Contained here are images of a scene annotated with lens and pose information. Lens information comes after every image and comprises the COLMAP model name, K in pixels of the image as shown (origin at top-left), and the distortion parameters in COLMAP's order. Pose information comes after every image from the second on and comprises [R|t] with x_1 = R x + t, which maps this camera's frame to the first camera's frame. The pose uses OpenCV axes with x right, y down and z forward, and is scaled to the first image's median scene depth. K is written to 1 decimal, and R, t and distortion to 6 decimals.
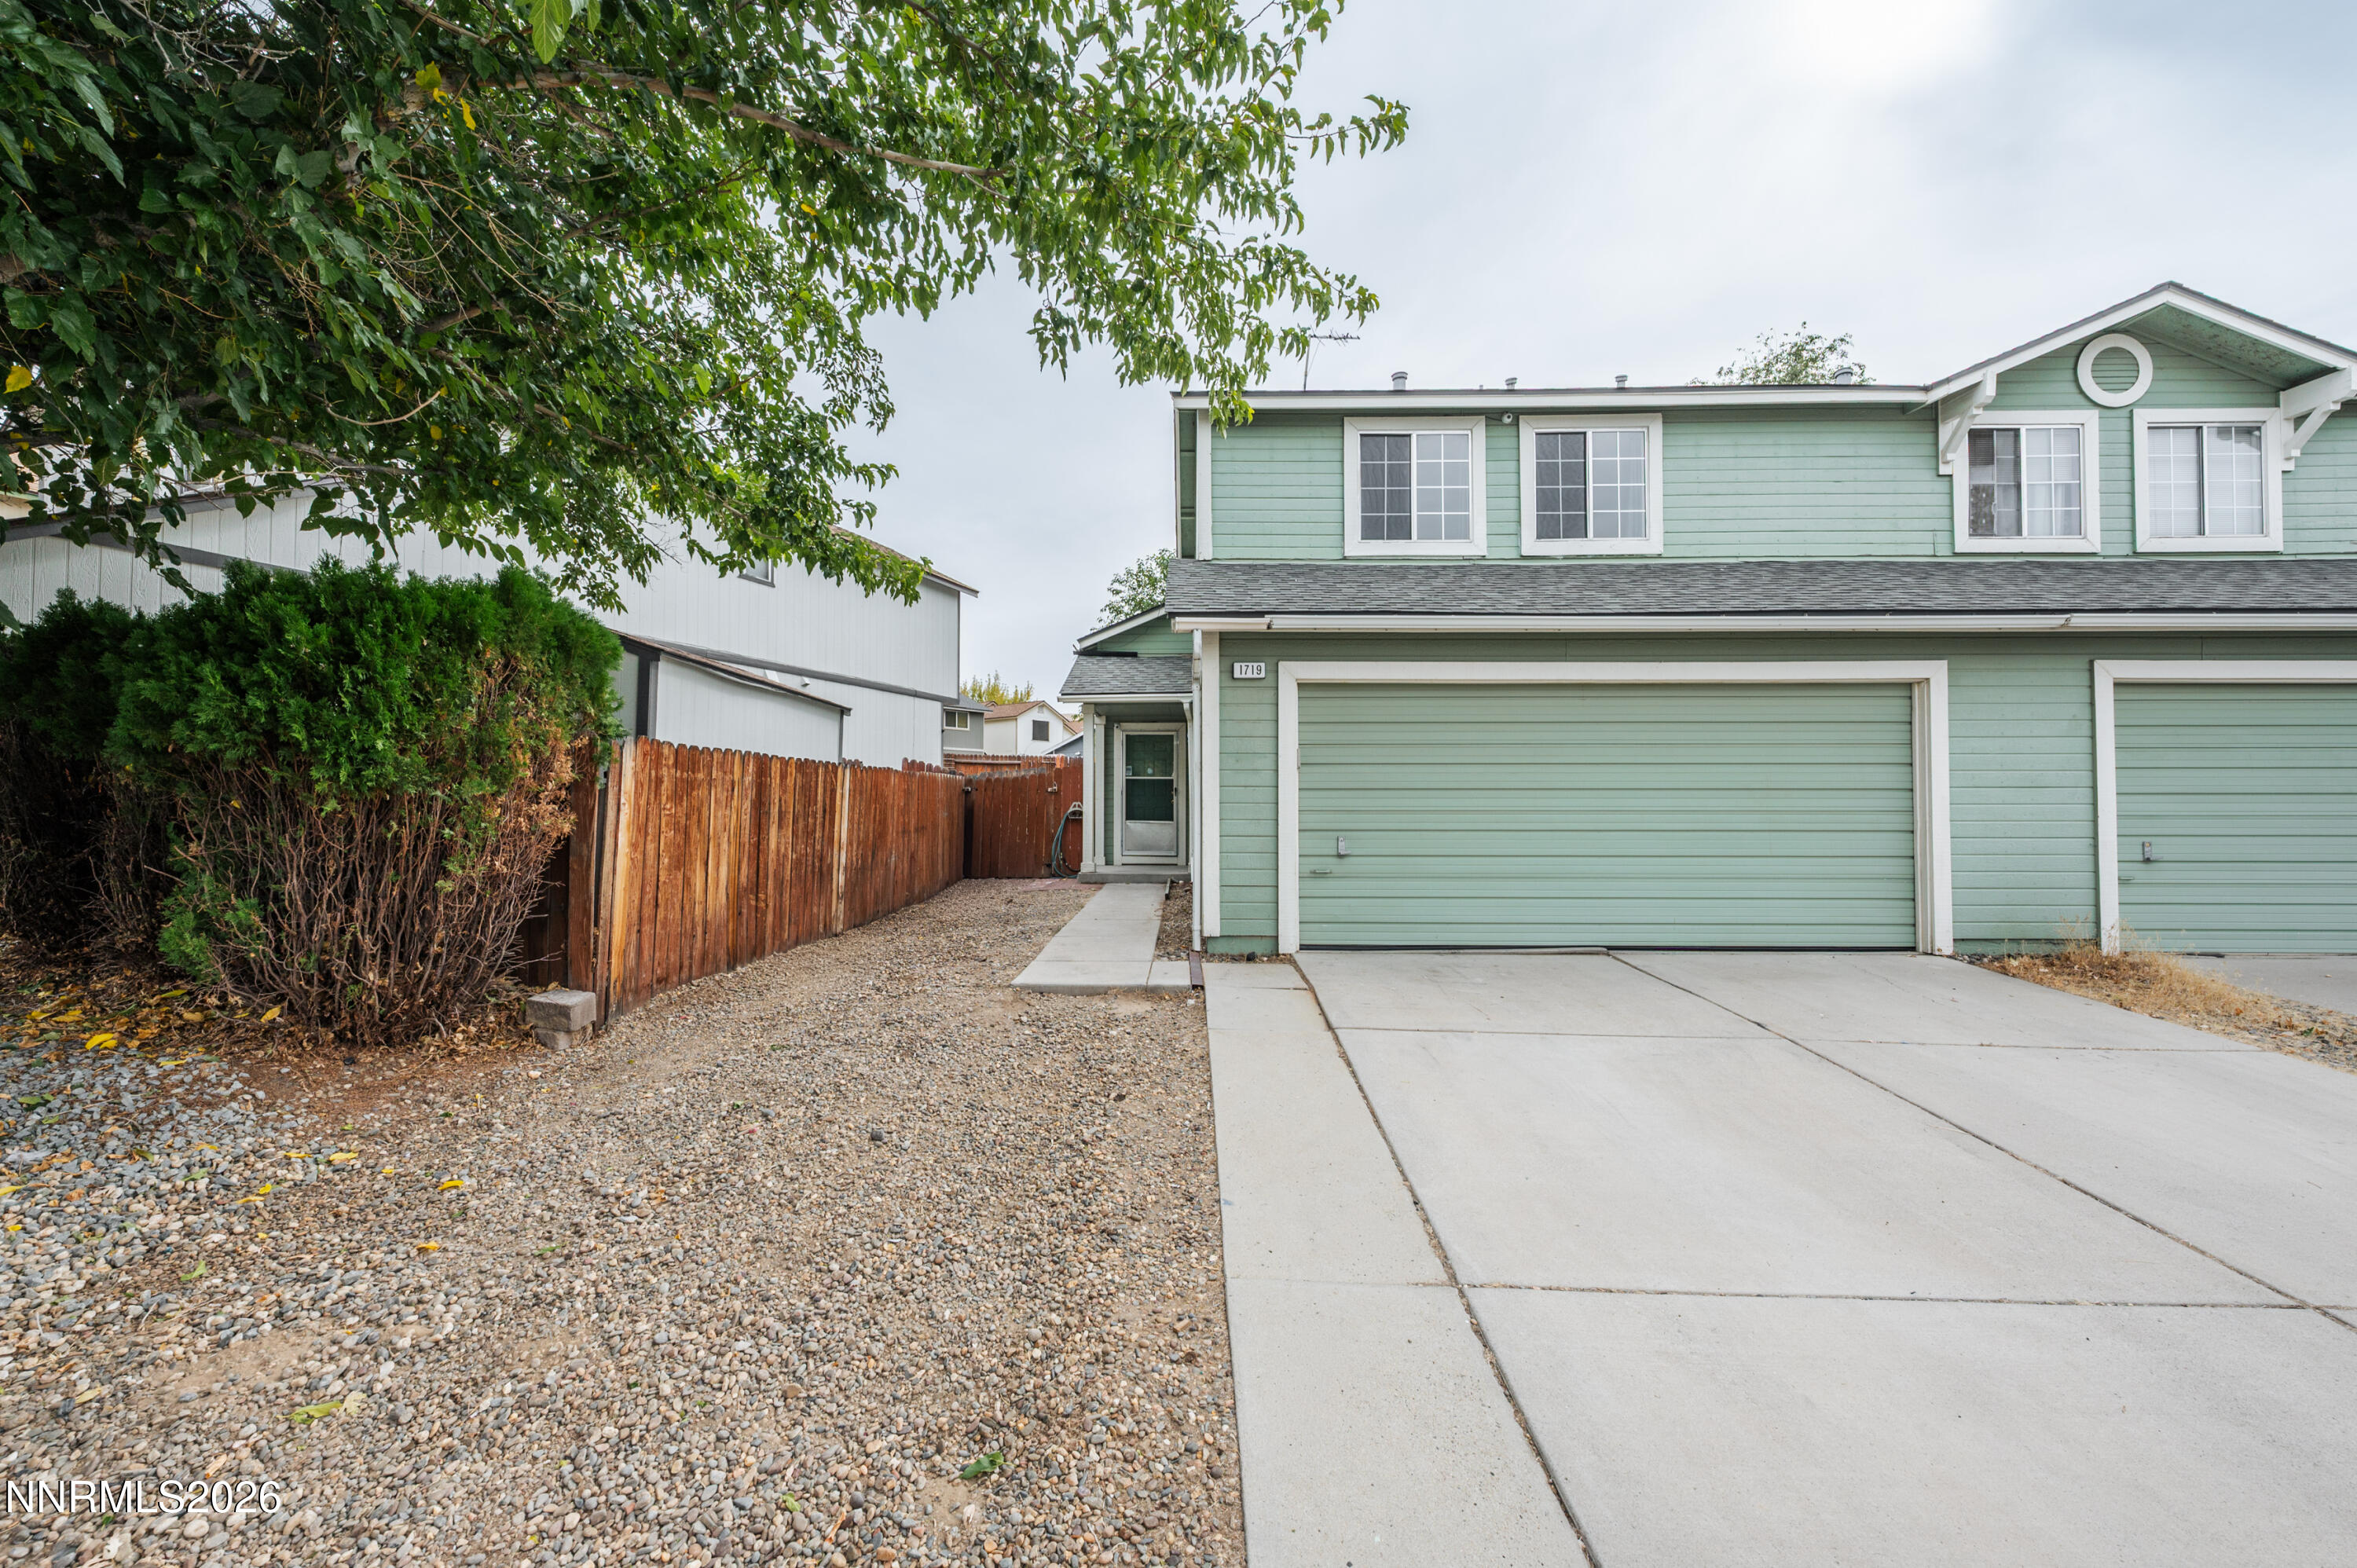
lens RADIAL K [[941.8, 0, 1171.5], [0, 941.8, 788.5], [0, 0, 1]] dist [0.000186, 0.000239]
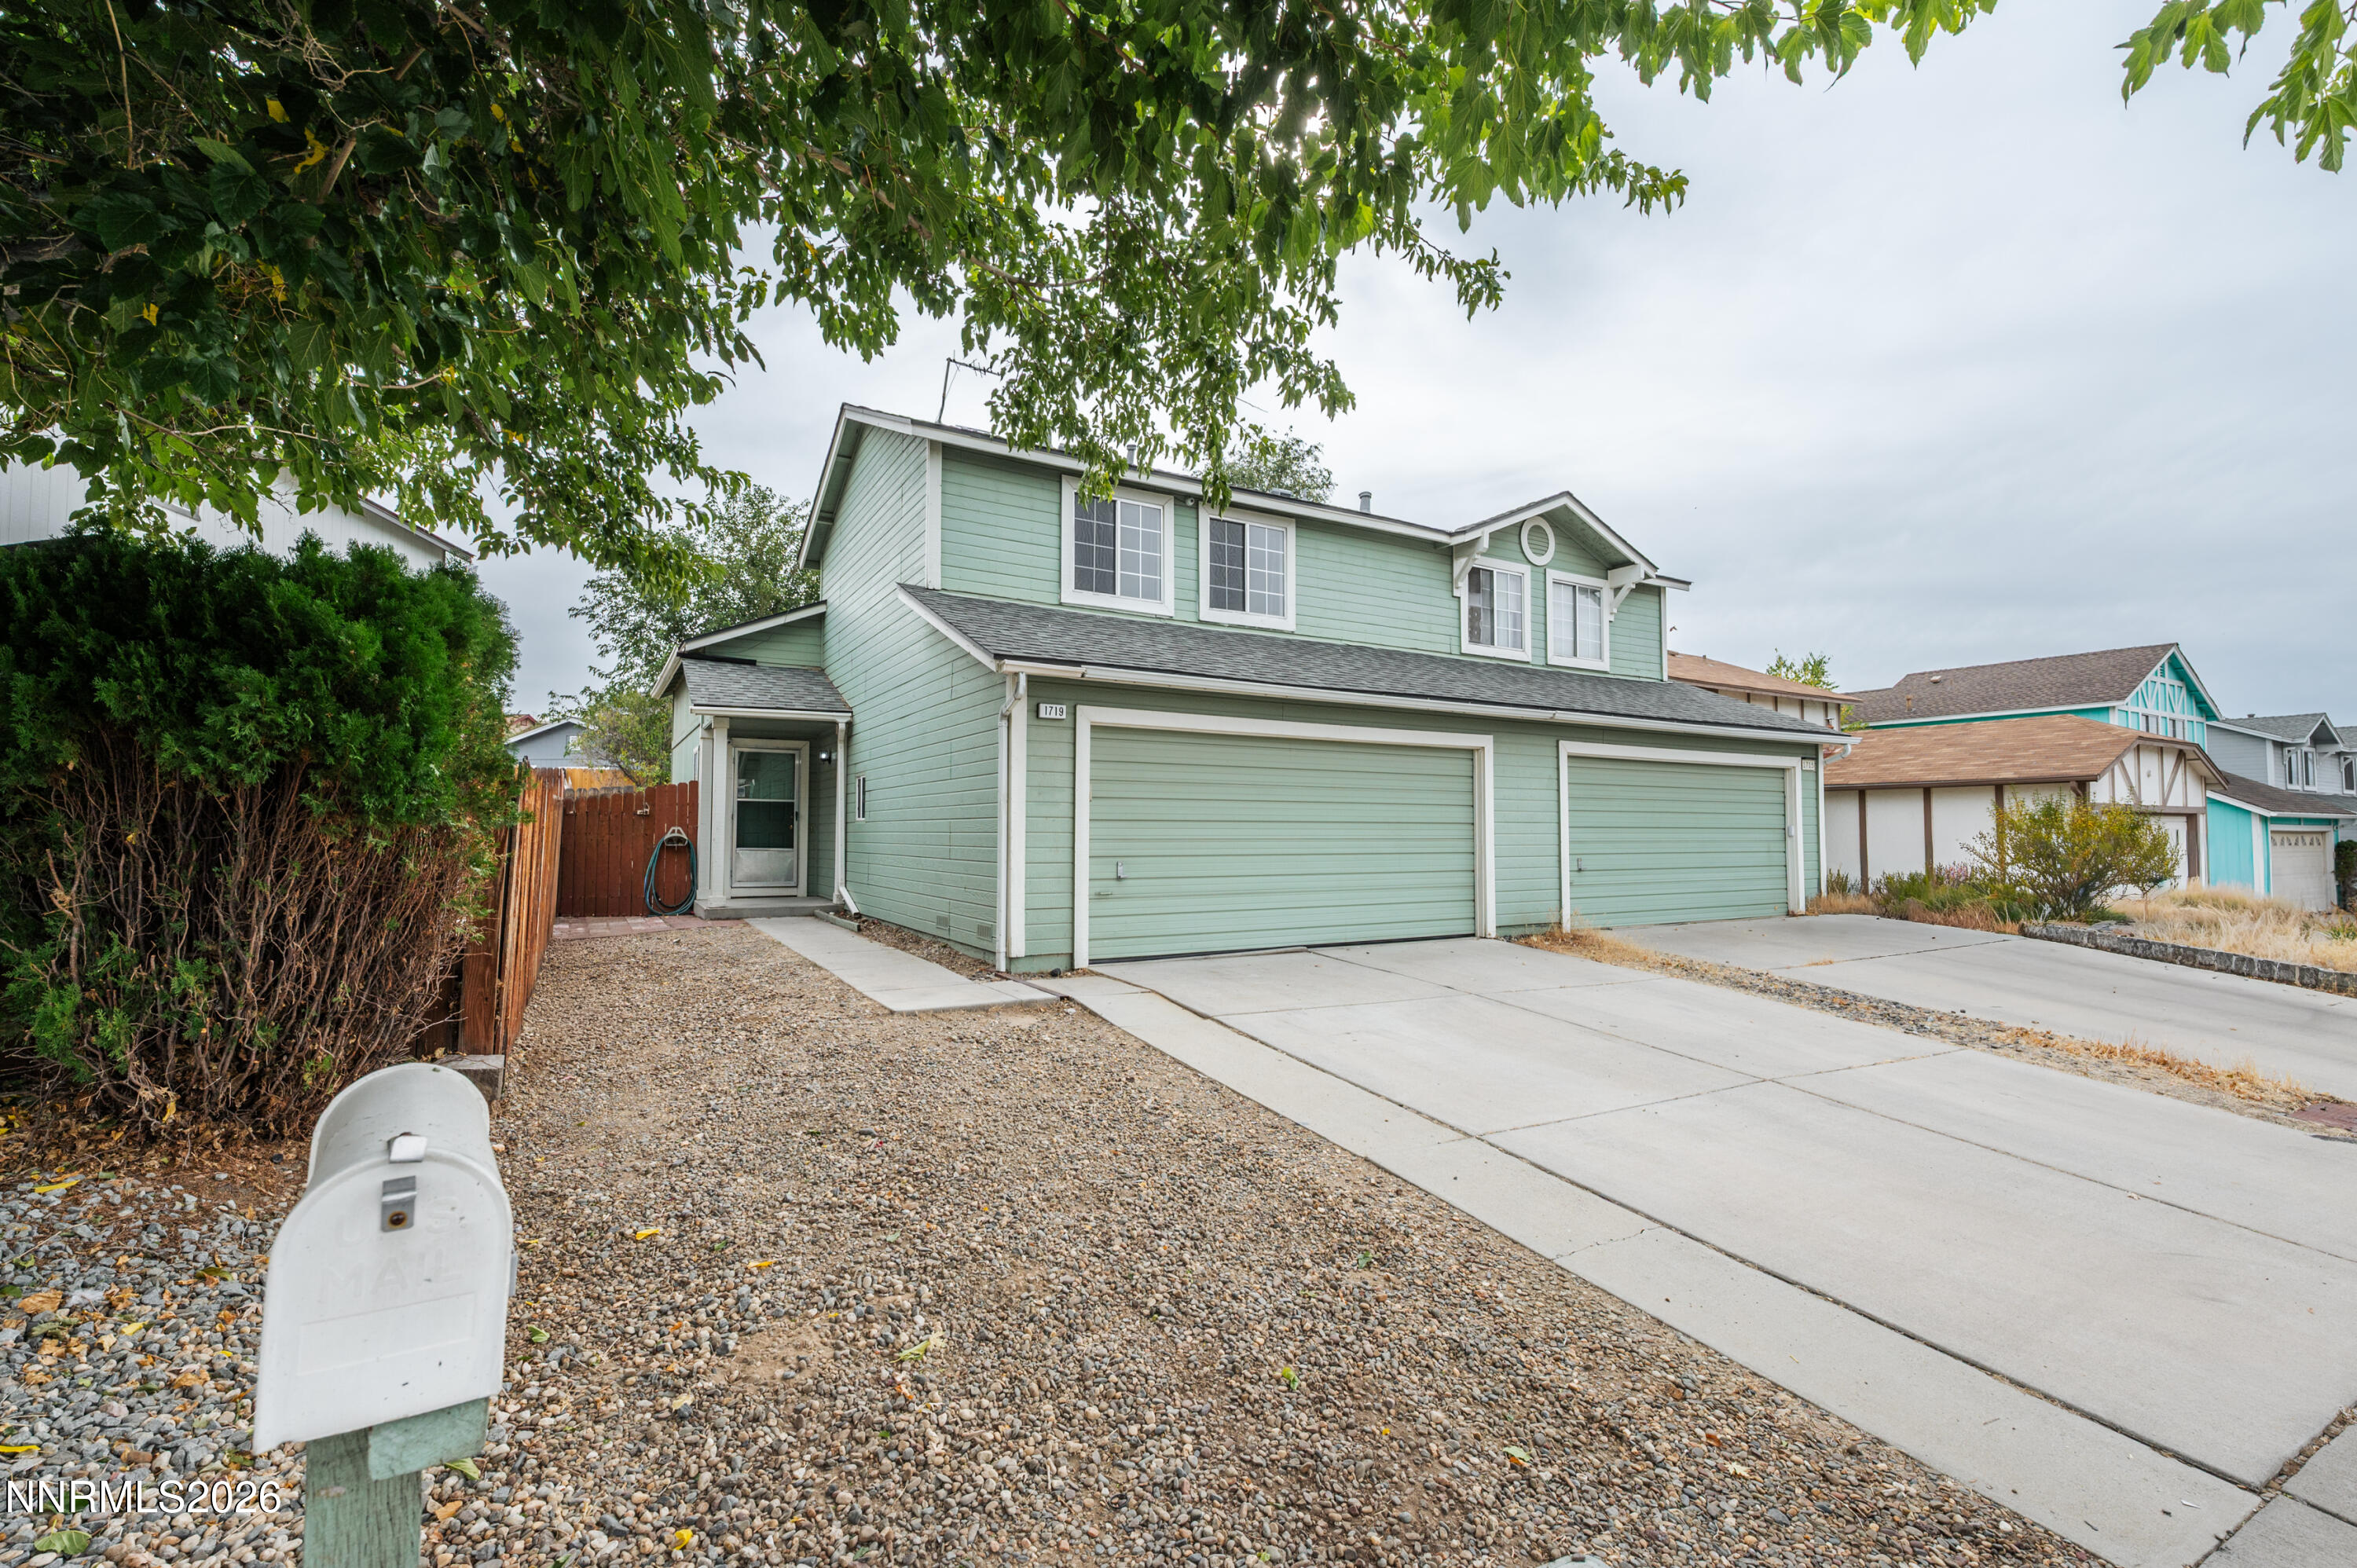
lens RADIAL K [[1041.0, 0, 1178.5], [0, 1041.0, 784.0], [0, 0, 1]] dist [0.010264, 0.000046]
pose [[0.845223, 0.026098, 0.533776, -0.365157], [-0.013471, 0.999530, -0.027539, -0.007882], [-0.534244, 0.016086, 0.845177, -0.085293]]
